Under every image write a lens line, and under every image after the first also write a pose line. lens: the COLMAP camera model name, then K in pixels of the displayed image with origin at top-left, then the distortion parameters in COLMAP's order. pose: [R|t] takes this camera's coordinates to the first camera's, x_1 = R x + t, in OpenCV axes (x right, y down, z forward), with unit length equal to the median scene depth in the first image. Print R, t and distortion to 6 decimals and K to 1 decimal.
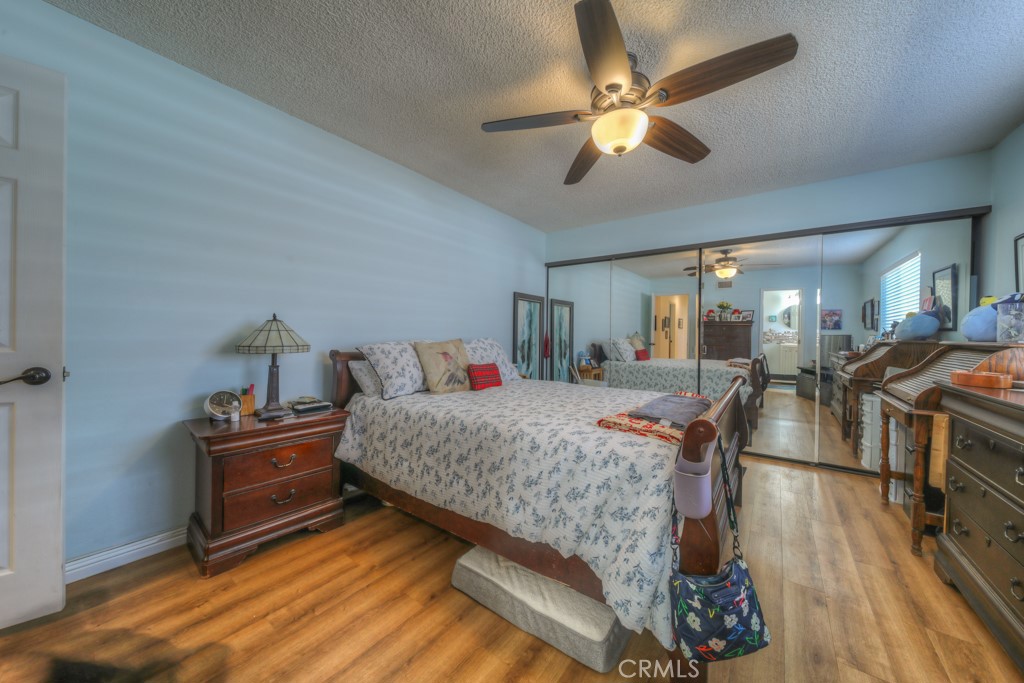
lens RADIAL K [[357.0, 0, 512.0], [0, 357.0, 341.5], [0, 0, 1]] dist [-0.000823, -0.000073]
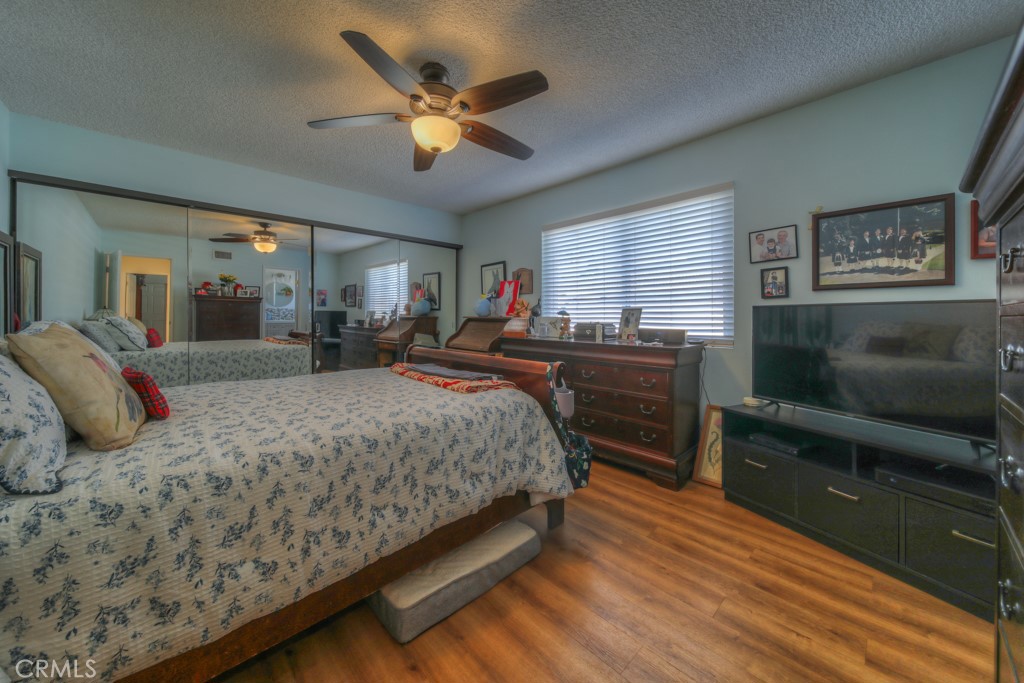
lens RADIAL K [[365.5, 0, 514.4], [0, 365.5, 323.6], [0, 0, 1]] dist [-0.000755, -0.000236]
pose [[0.165388, -0.029425, 0.985790, -0.445576], [0.014148, 0.999523, 0.027461, -0.010167], [-0.986127, 0.009405, 0.165725, 0.320400]]
